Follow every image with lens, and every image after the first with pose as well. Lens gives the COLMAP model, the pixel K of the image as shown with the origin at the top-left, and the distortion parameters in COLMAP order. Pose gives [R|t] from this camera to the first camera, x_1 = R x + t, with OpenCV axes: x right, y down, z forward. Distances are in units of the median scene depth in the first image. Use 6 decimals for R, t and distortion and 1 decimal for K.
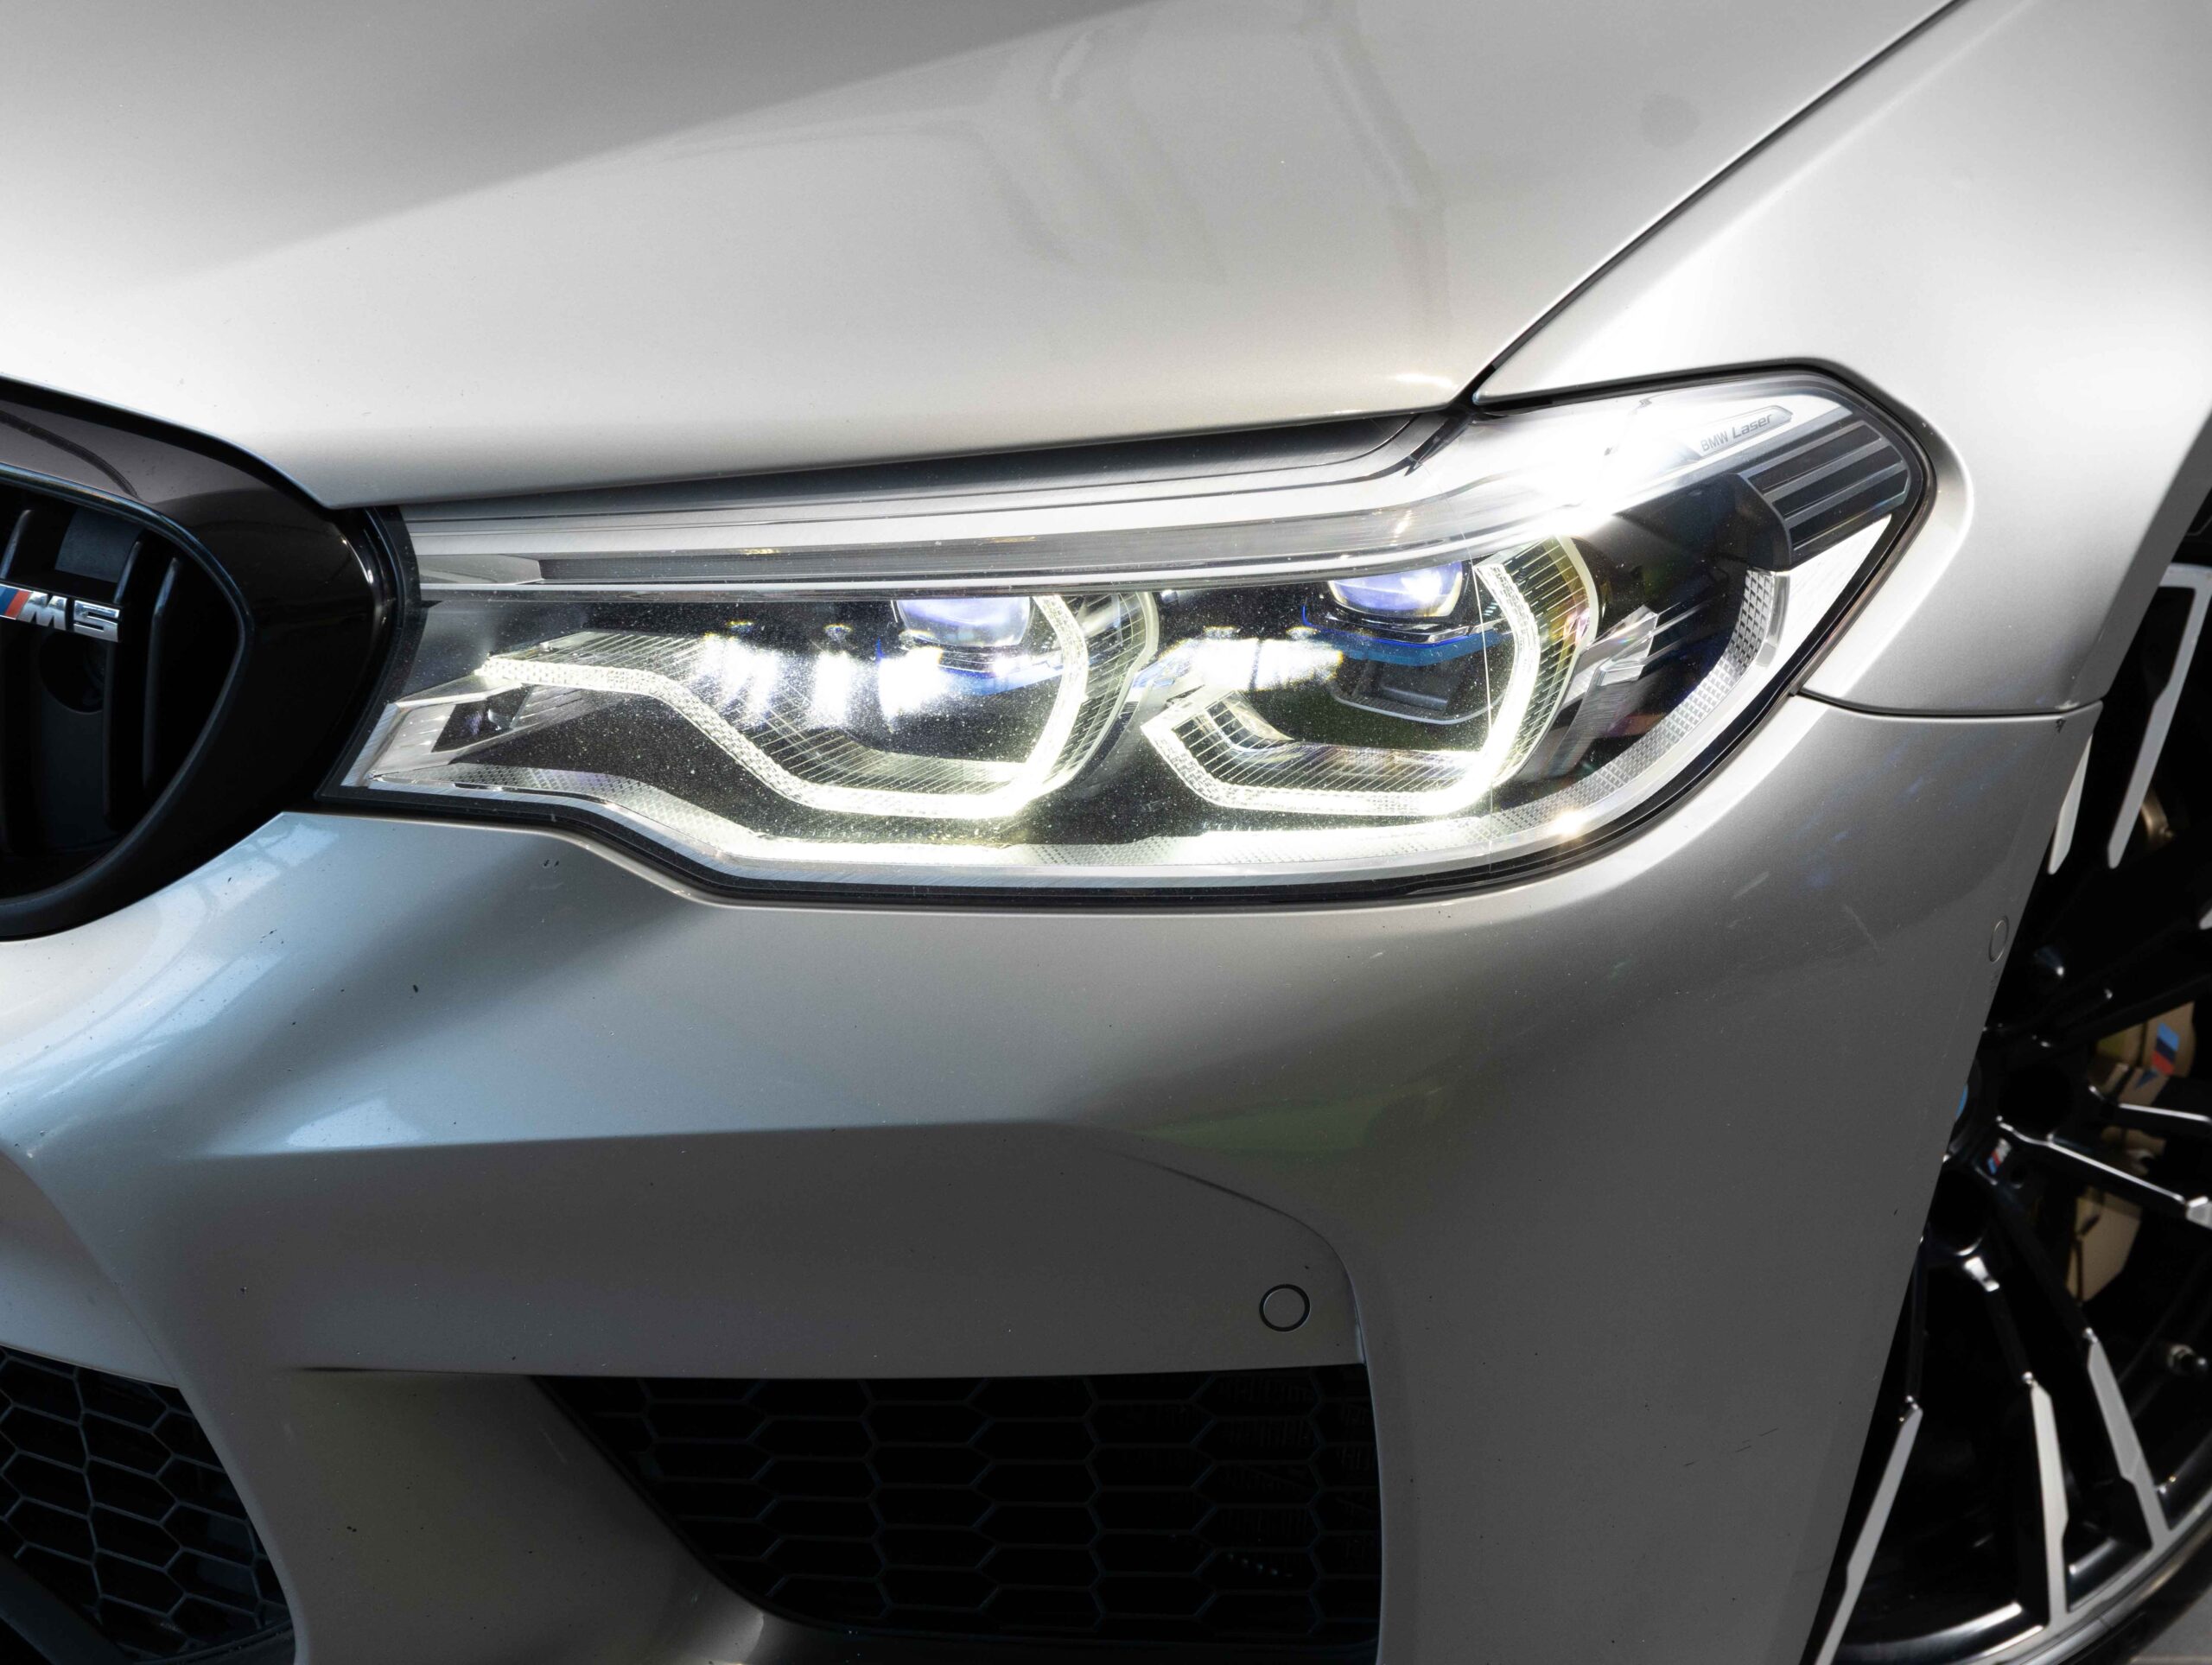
lens RADIAL K [[4626.7, 0, 1106.5], [0, 4626.7, 768.4], [0, 0, 1]] dist [-0.065836, 0.001767]
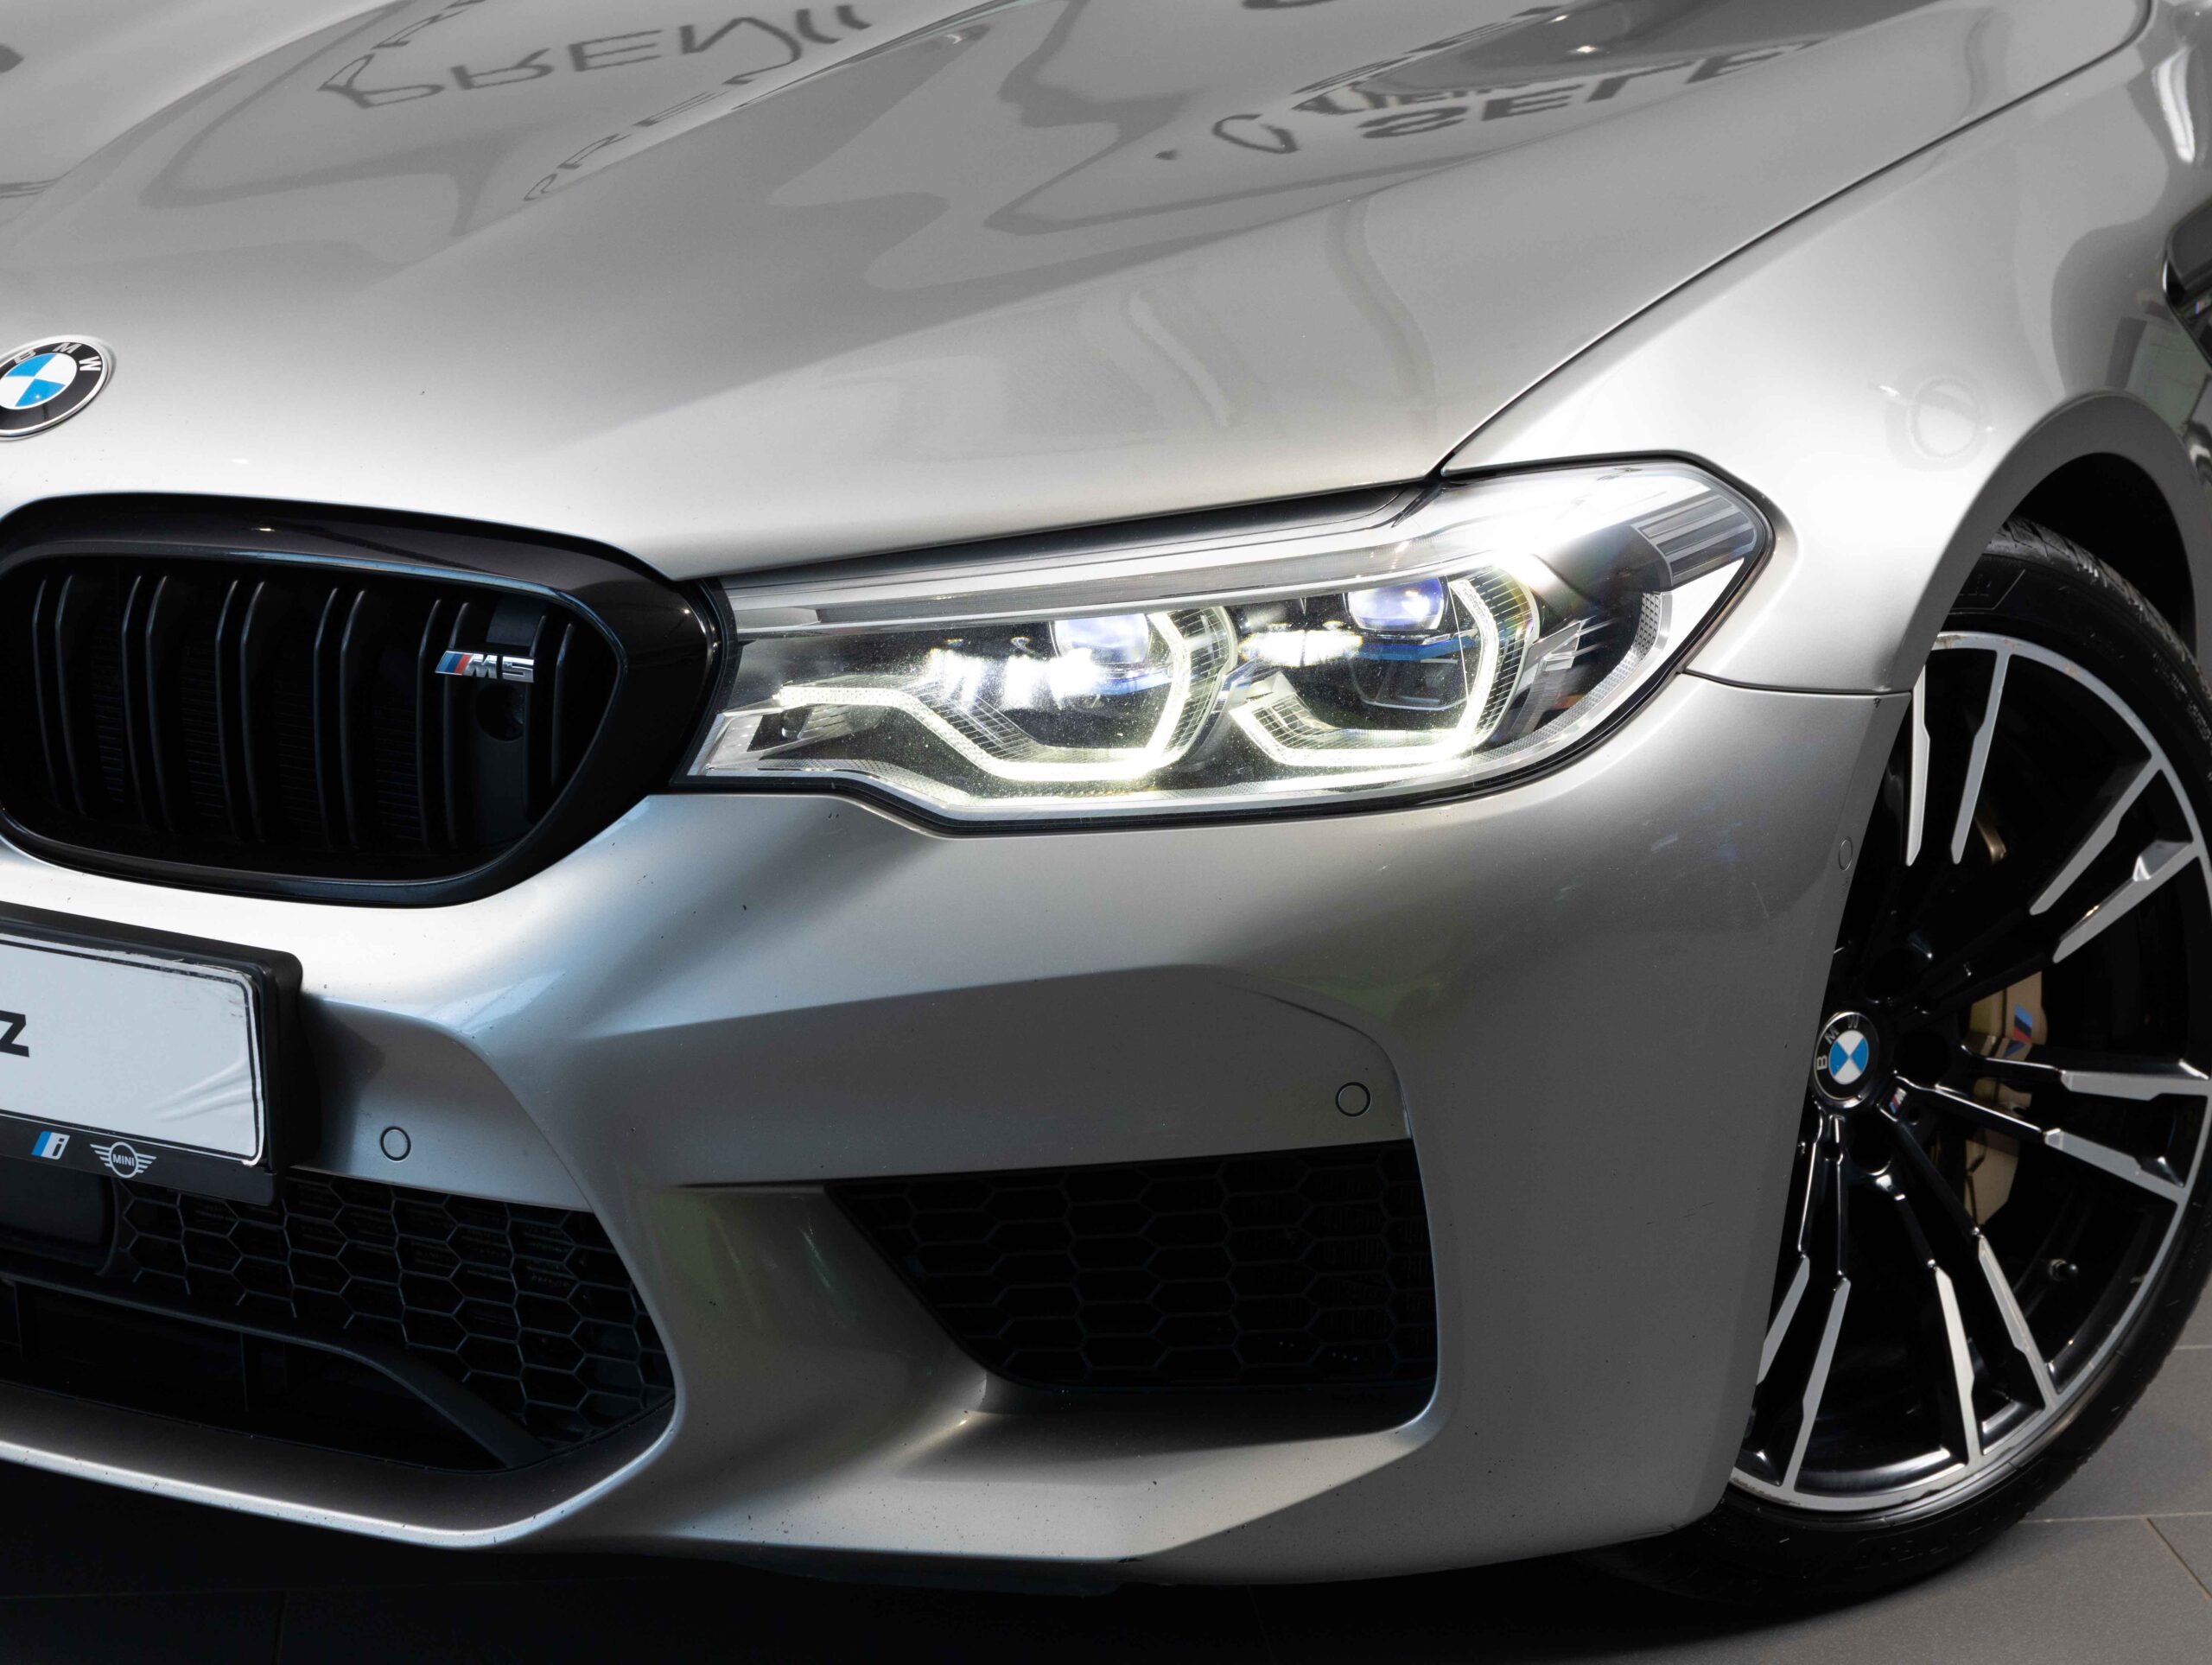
lens RADIAL K [[4626.7, 0, 1106.5], [0, 4626.7, 768.4], [0, 0, 1]] dist [-0.065836, 0.001767]
pose [[0.998011, -0.059834, -0.019837, -0.003445], [0.056524, 0.988737, -0.138578, 0.208911], [0.027905, 0.137181, 0.990153, -0.442702]]
